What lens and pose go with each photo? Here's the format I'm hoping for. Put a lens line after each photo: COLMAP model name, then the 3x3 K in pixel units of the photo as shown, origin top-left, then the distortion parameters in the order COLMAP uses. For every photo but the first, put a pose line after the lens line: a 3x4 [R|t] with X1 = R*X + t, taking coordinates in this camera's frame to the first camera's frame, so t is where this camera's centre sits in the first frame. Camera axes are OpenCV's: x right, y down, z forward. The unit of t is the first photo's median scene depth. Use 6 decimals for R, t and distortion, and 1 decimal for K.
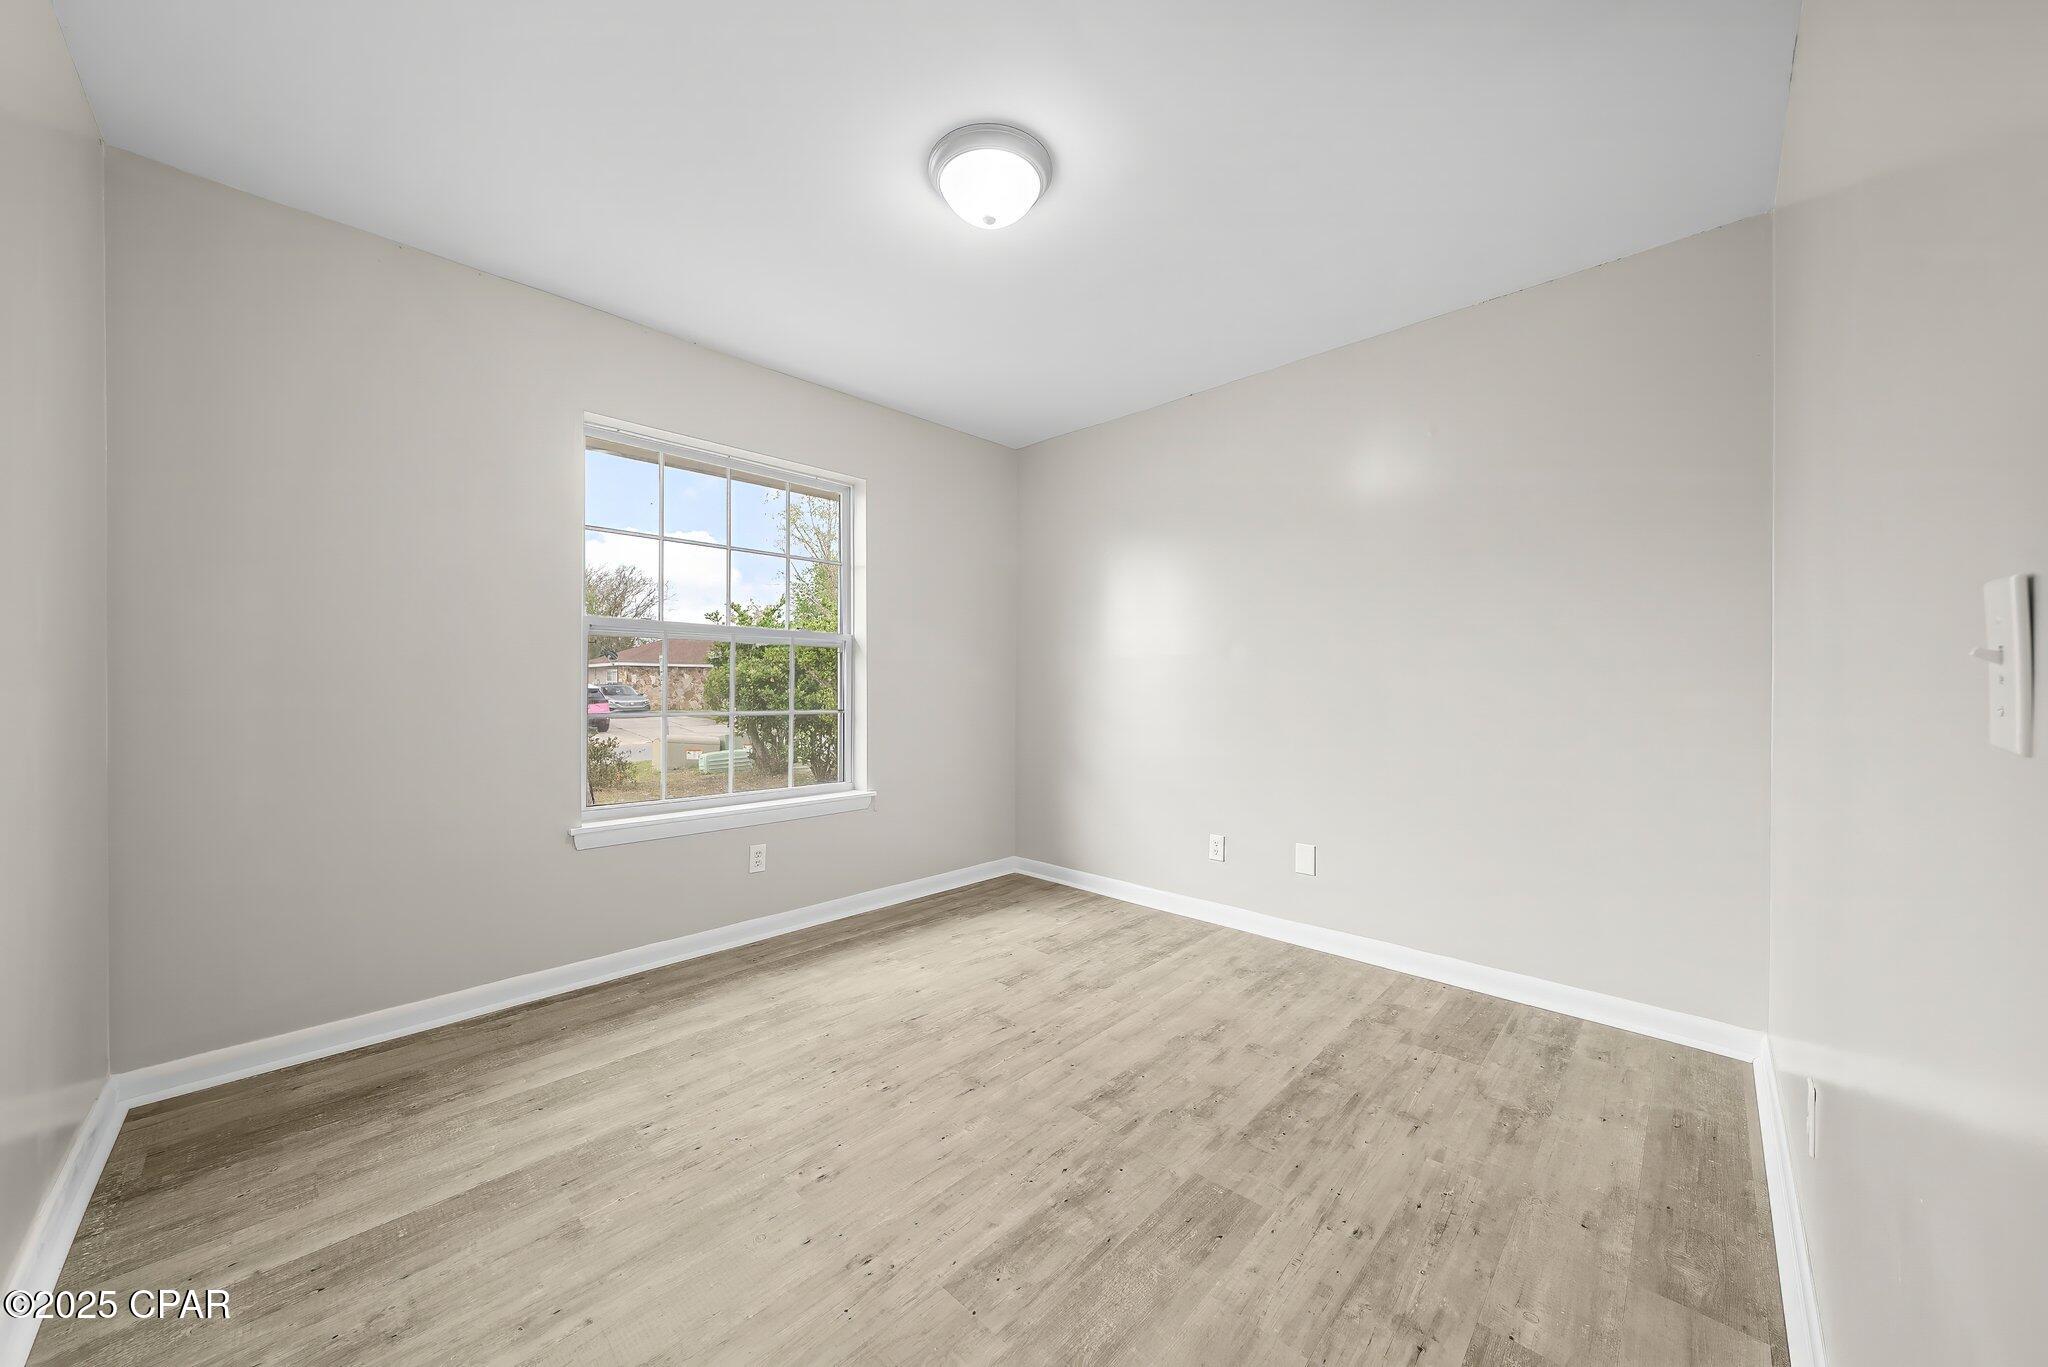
lens RADIAL K [[723.5, 0, 1024.5], [0, 723.5, 681.3], [0, 0, 1]] dist [-0.006298, 0.000418]
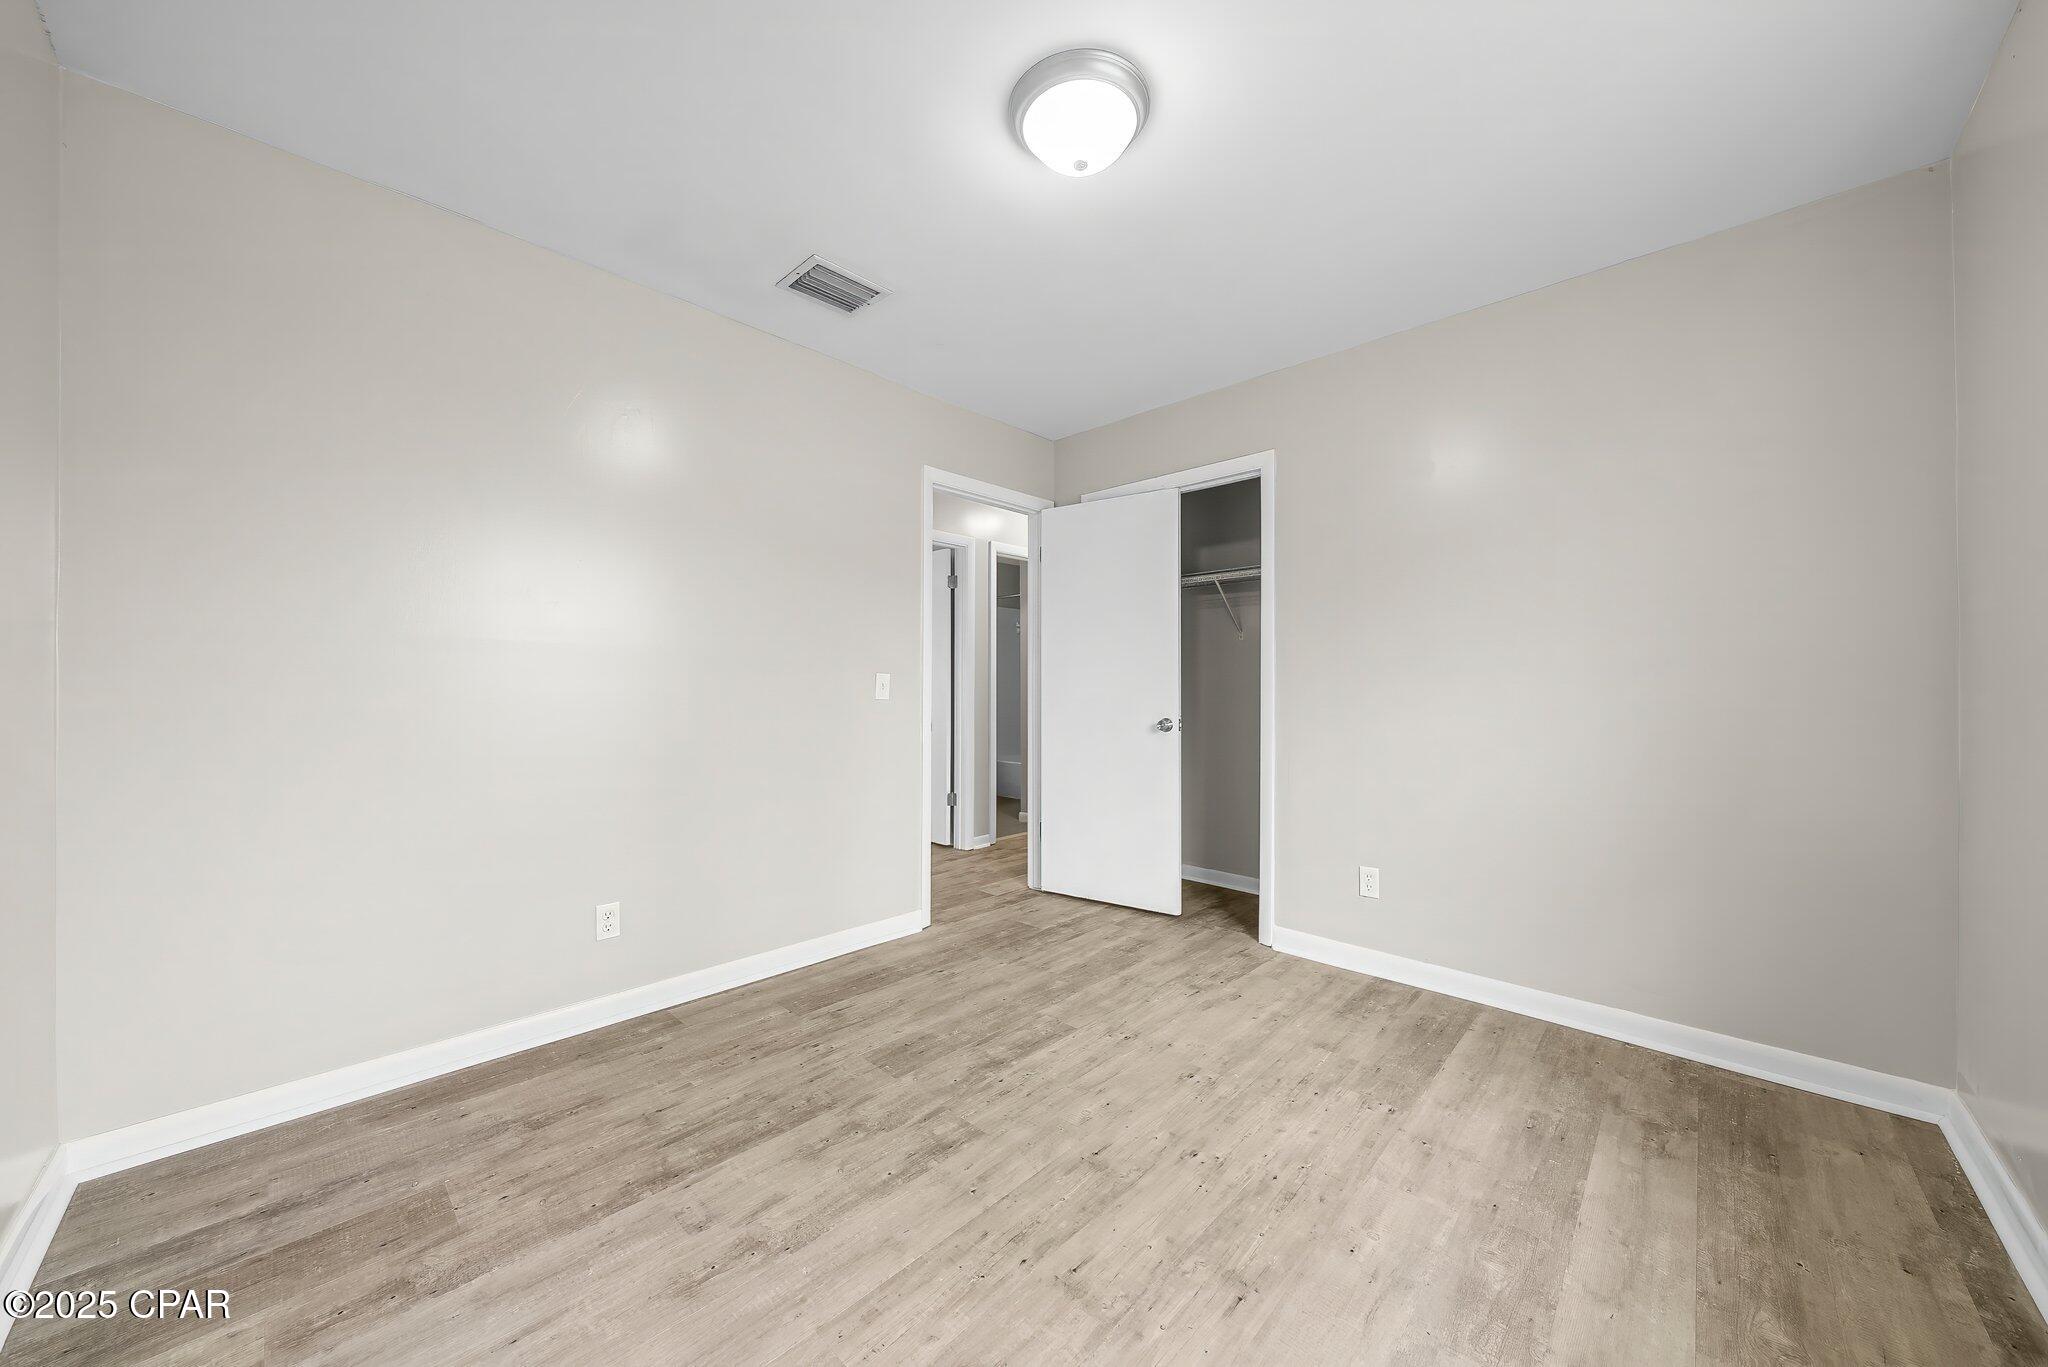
lens RADIAL K [[723.5, 0, 1022.7], [0, 723.5, 689.2], [0, 0, 1]] dist [-0.006298, 0.000418]
pose [[-0.999975, -0.006767, -0.002090, 0.021983], [-0.006763, 0.999975, -0.002002, 0.004488], [0.002103, -0.001988, -0.999996, 1.967265]]
